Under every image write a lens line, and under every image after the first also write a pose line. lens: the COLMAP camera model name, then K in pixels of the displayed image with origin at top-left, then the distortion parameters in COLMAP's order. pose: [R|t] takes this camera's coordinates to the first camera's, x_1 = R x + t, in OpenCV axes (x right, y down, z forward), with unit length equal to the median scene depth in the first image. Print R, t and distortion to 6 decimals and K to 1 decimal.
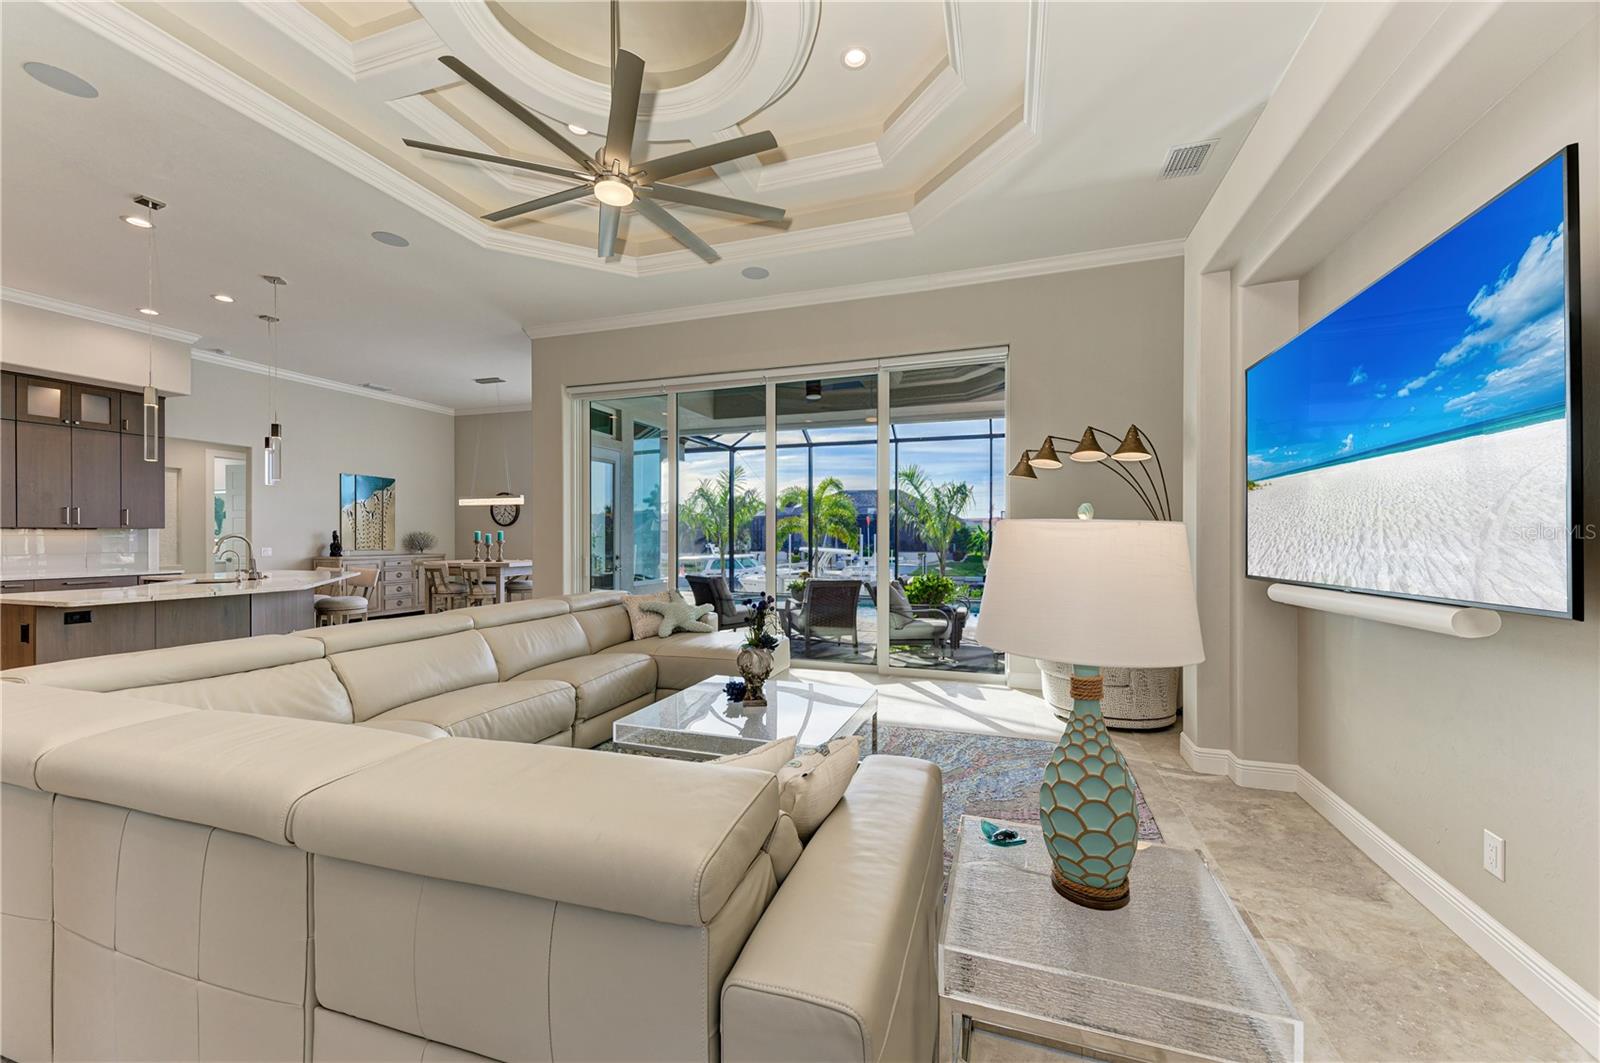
lens RADIAL K [[604.6, 0, 808.4], [0, 604.6, 532.7], [0, 0, 1]] dist [0.019246, -0.003394]
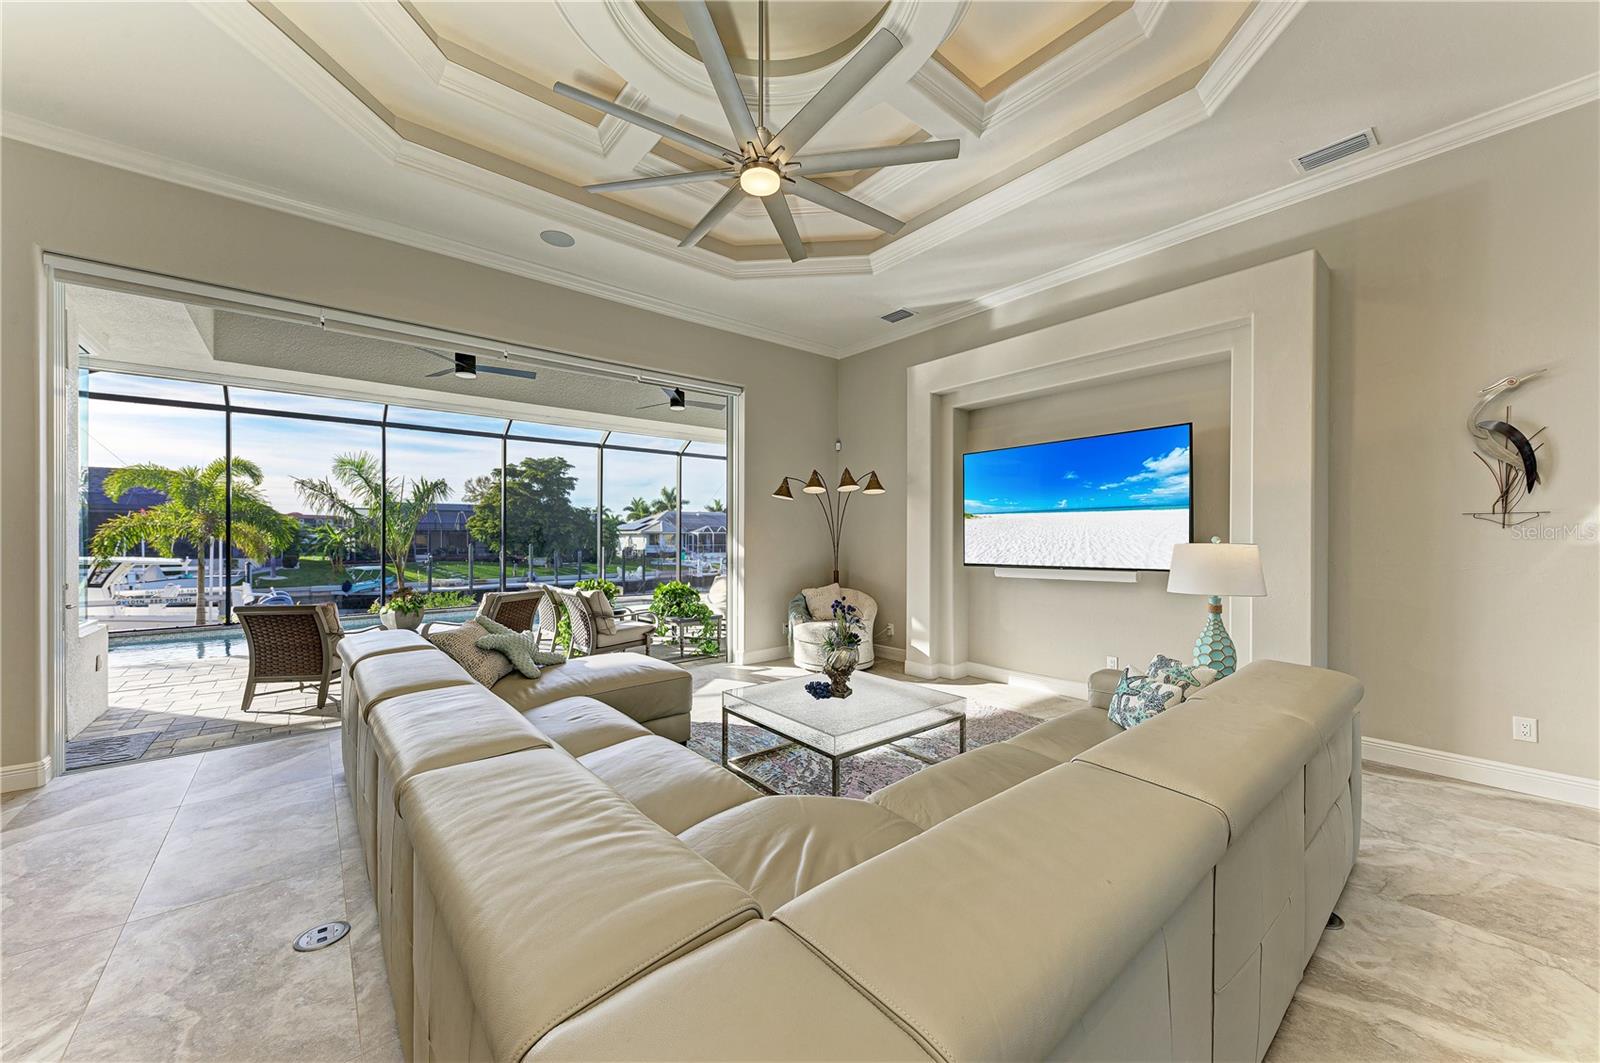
lens RADIAL K [[576.1, 0, 788.9], [0, 576.1, 544.1], [0, 0, 1]] dist [0.013937, -0.001227]
pose [[0.540568, -0.011861, 0.841217, -0.379435], [-0.004268, 0.999849, 0.016841, -0.007857], [-0.841290, -0.012694, 0.540436, 0.179502]]
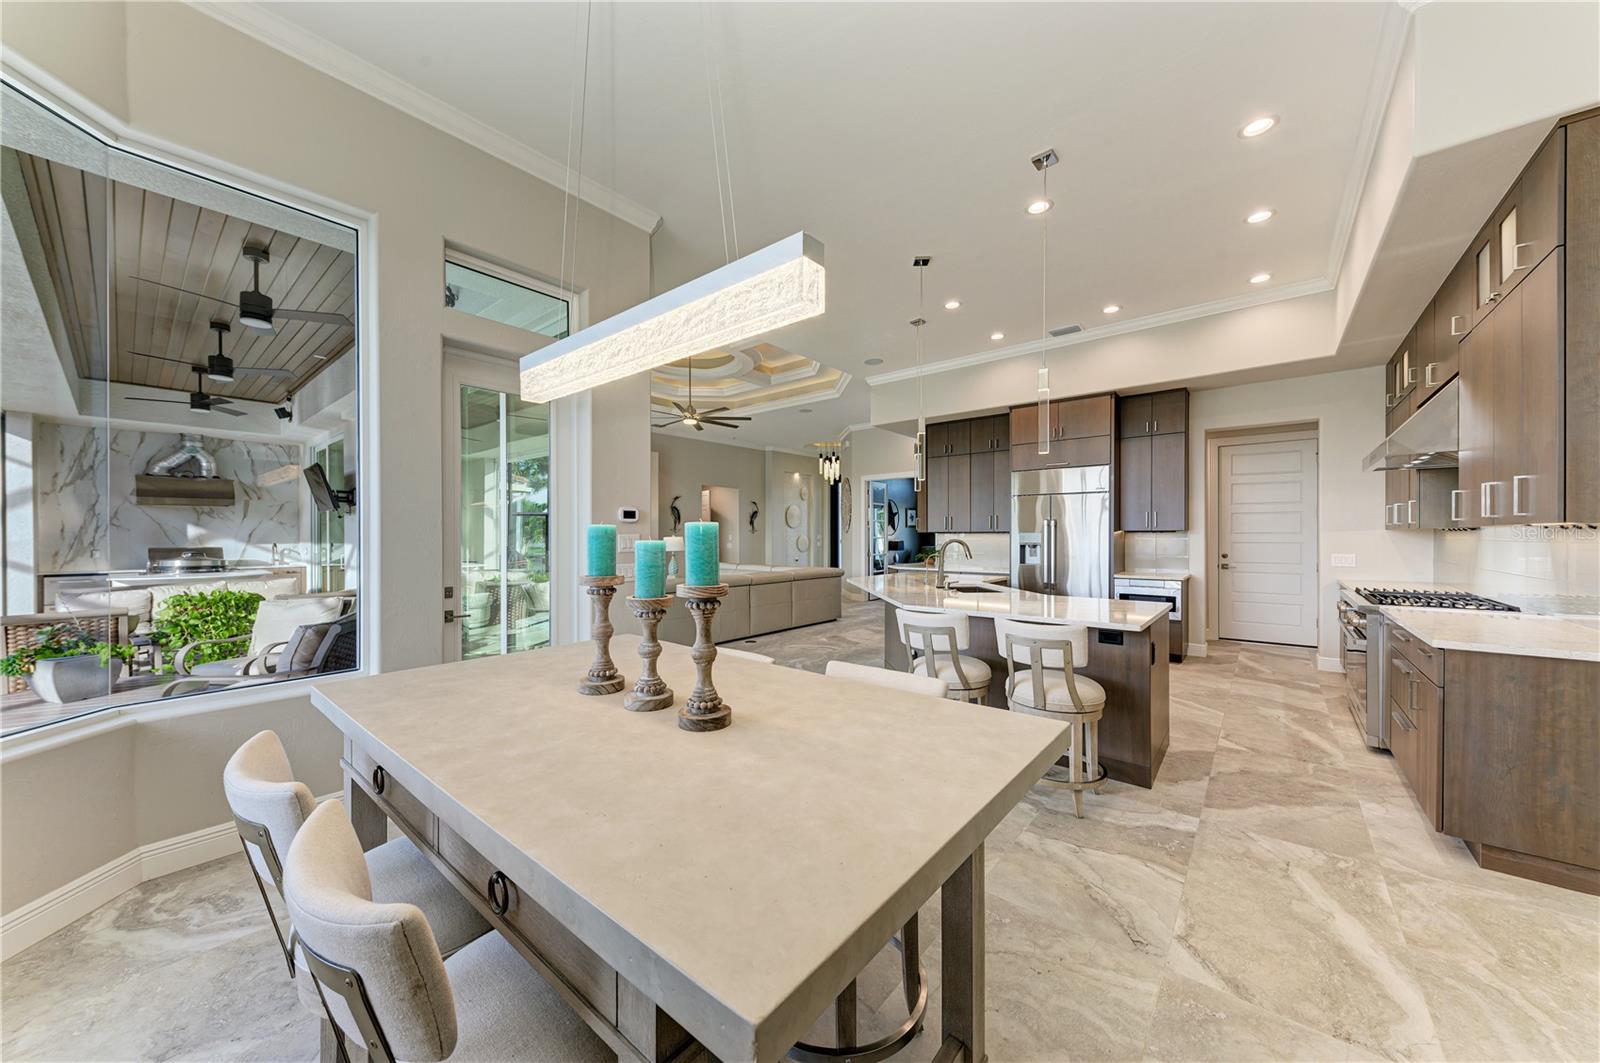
lens RADIAL K [[554.7, 0, 804.5], [0, 554.7, 542.7], [0, 0, 1]] dist [0.015549, -0.003998]
pose [[-0.928830, -0.003279, 0.370492, -0.660189], [-0.000677, 0.999974, 0.007151, 0.000165], [-0.370505, 0.006391, -0.928808, 1.187712]]
